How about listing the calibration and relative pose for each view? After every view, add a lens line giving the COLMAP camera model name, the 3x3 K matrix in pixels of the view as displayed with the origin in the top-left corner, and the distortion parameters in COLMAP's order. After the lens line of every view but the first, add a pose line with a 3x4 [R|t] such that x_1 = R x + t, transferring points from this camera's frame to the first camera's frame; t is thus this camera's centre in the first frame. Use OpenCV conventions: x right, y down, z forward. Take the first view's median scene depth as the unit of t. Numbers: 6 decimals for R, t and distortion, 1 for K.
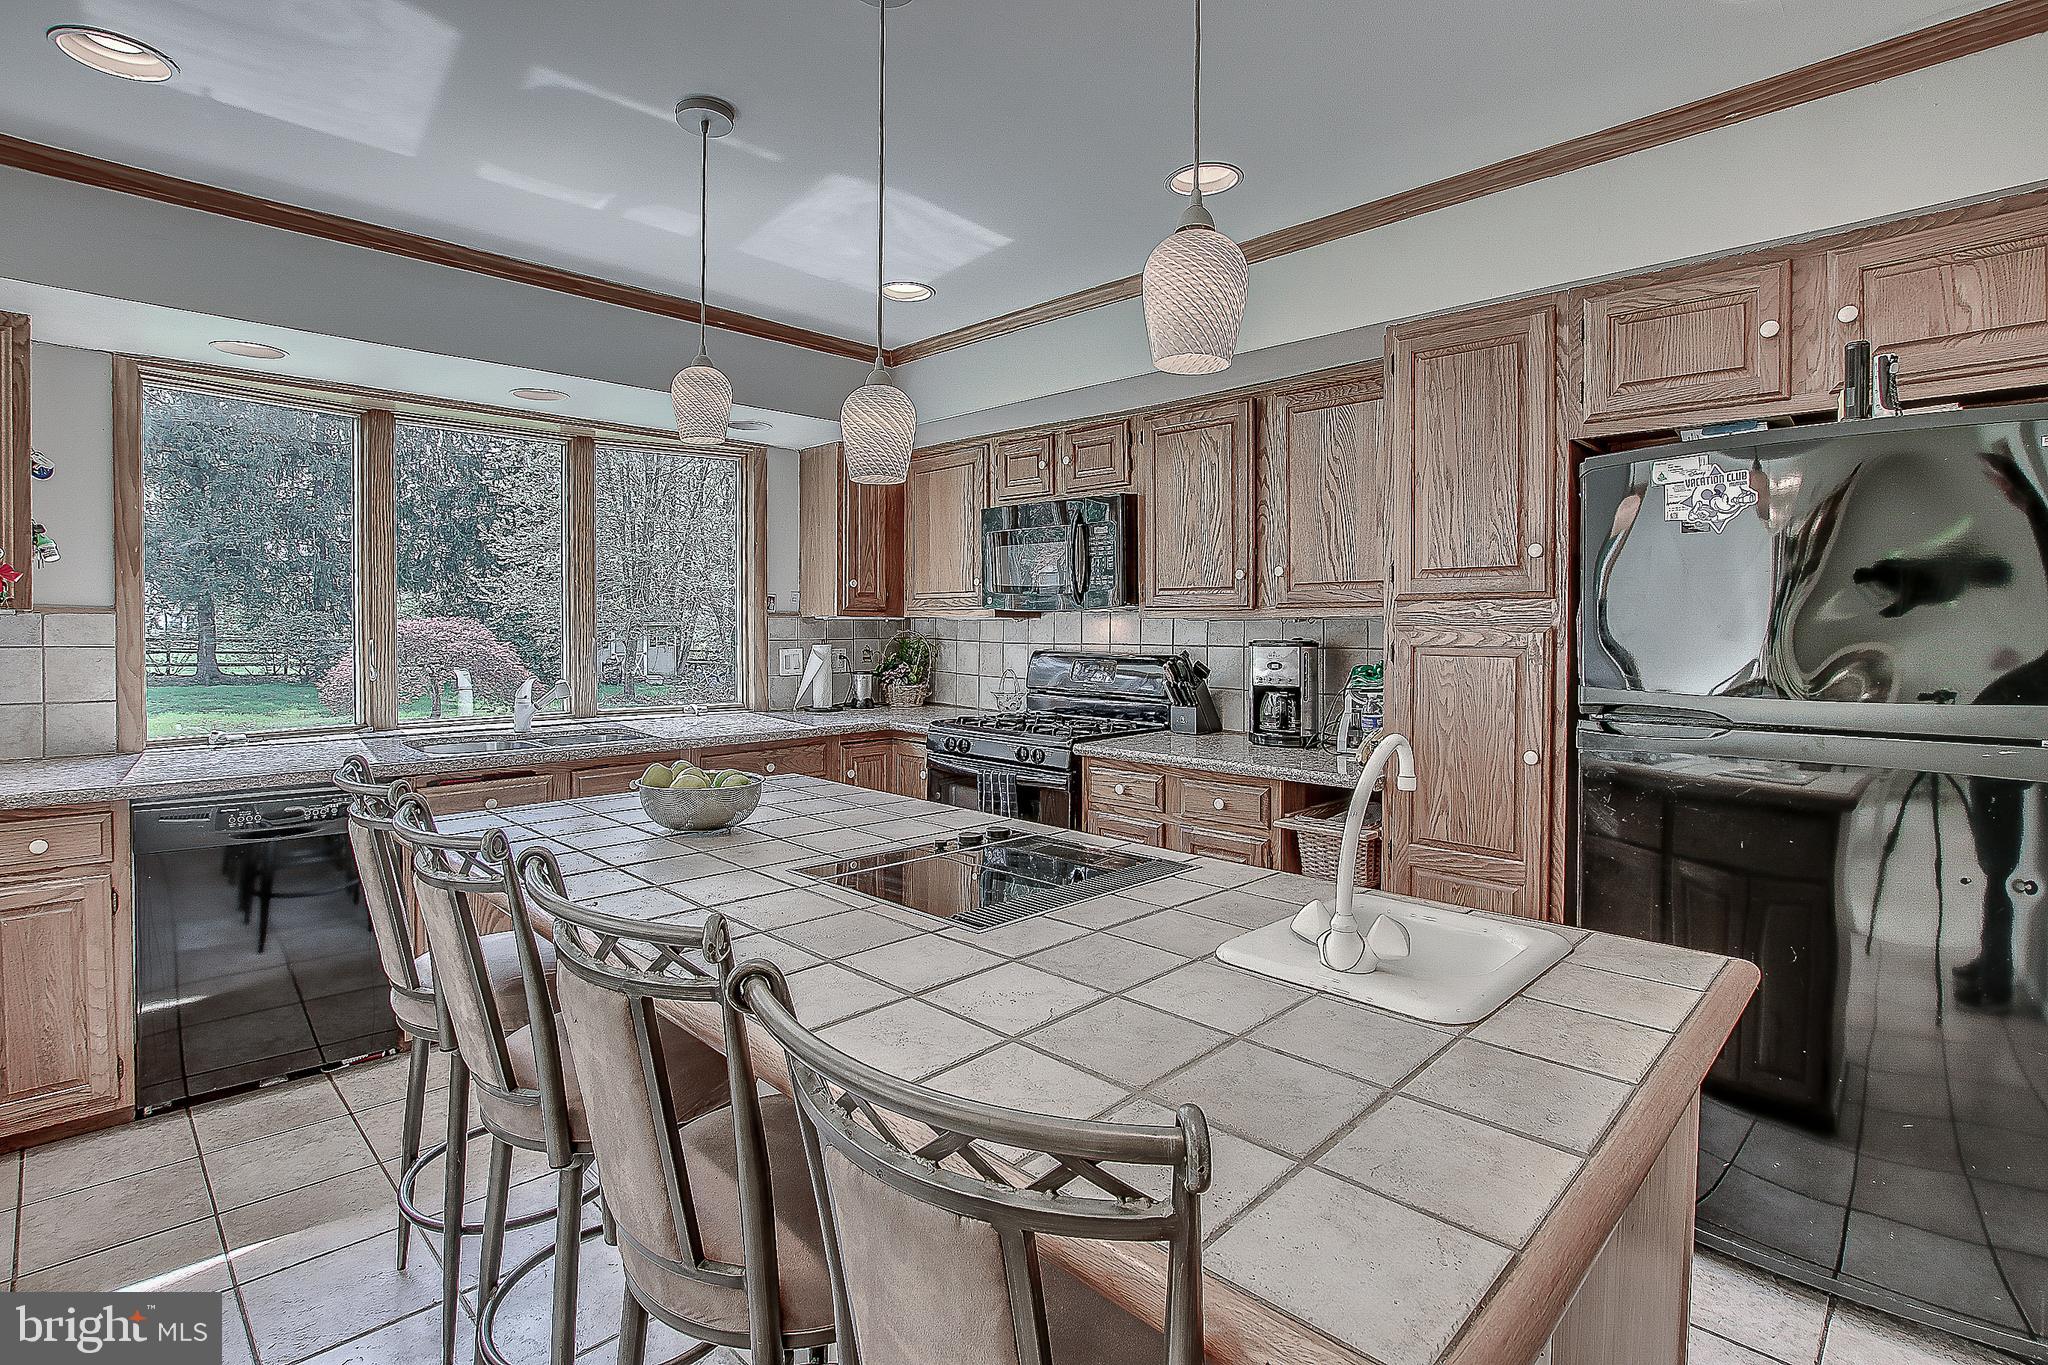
lens RADIAL K [[987.1, 0, 1017.2], [0, 987.1, 647.6], [0, 0, 1]] dist [-0.038250, -0.000040]
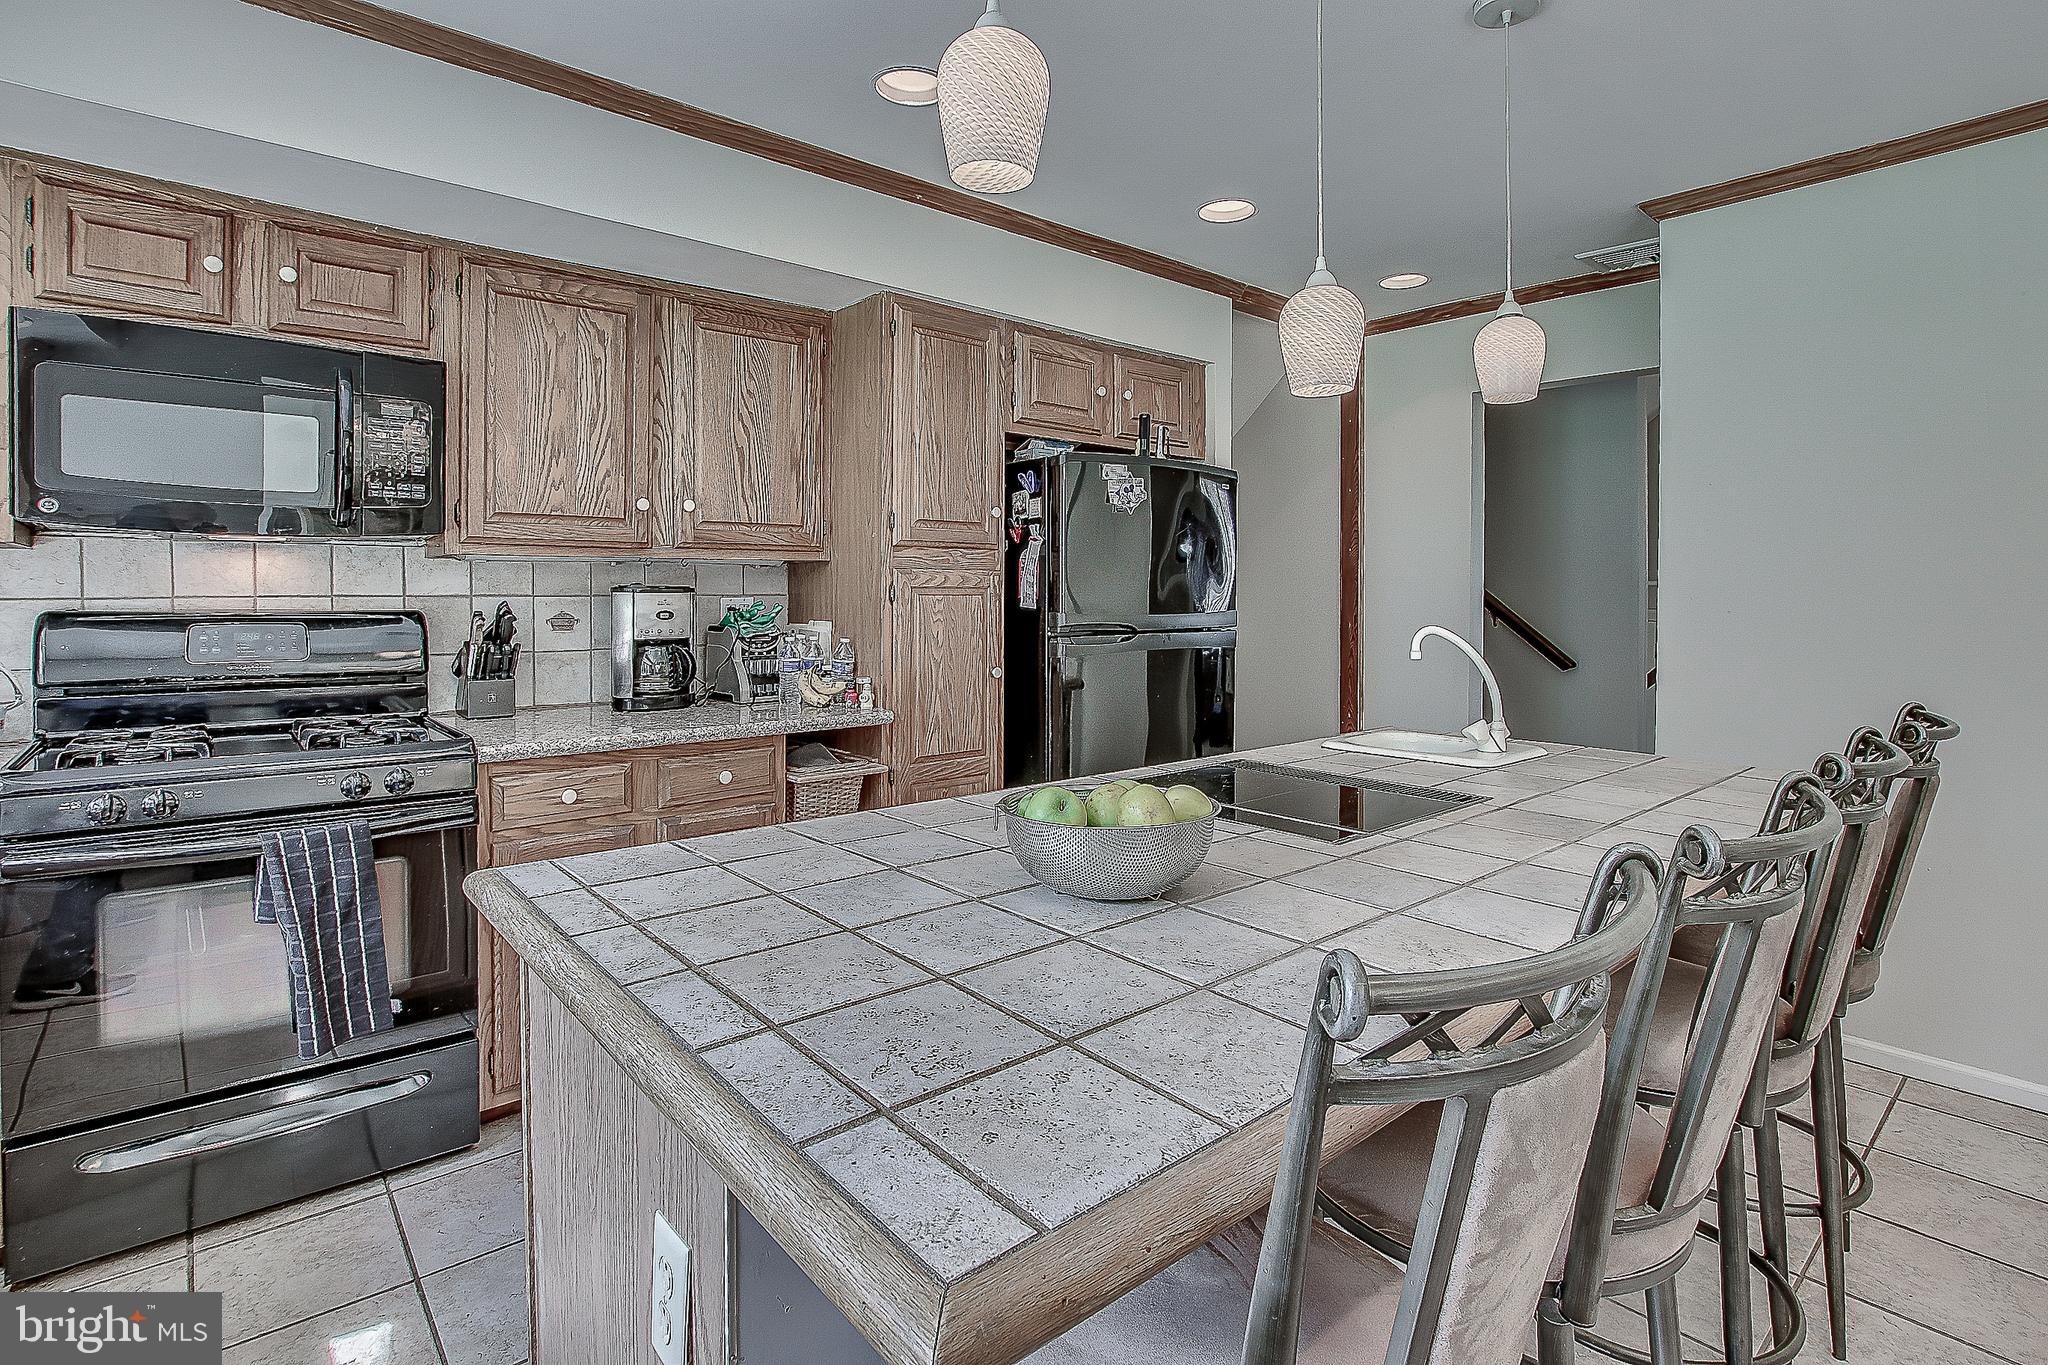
lens RADIAL K [[996.8, 0, 1056.0], [0, 996.8, 607.9], [0, 0, 1]] dist [-0.002510, -0.000394]
pose [[0.074769, -0.018445, 0.997030, -0.540126], [0.022215, 0.999612, 0.016827, 0.004969], [-0.996953, 0.020891, 0.075150, 0.561065]]
